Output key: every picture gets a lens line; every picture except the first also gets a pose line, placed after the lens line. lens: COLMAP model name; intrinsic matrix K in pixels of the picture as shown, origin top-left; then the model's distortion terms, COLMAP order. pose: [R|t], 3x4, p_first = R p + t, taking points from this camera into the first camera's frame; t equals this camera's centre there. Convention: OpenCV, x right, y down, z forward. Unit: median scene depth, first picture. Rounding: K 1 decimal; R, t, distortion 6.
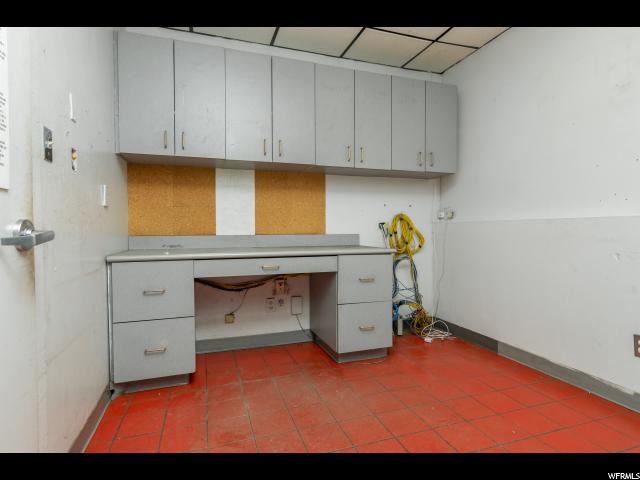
lens RADIAL K [[357.2, 0, 322.6], [0, 357.2, 235.9], [0, 0, 1]] dist [-0.000047, 0.000932]
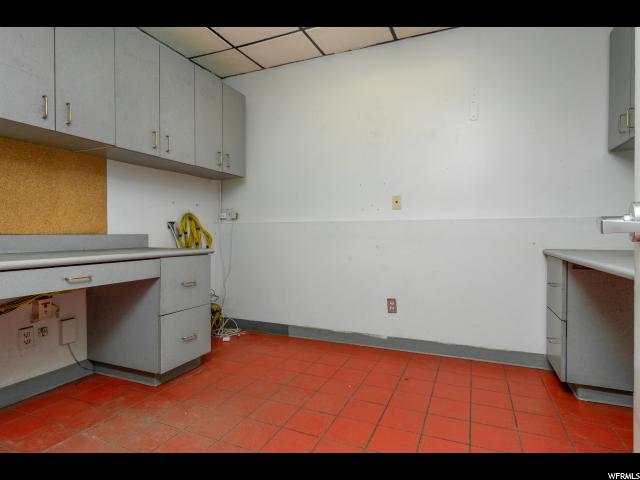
lens RADIAL K [[357.2, 0, 322.6], [0, 357.2, 235.9], [0, 0, 1]] dist [-0.000047, 0.000932]
pose [[0.664838, -0.003096, 0.746981, -0.275020], [0.012133, 0.999904, -0.006654, 0.010243], [-0.746889, 0.013487, 0.664812, 0.121547]]
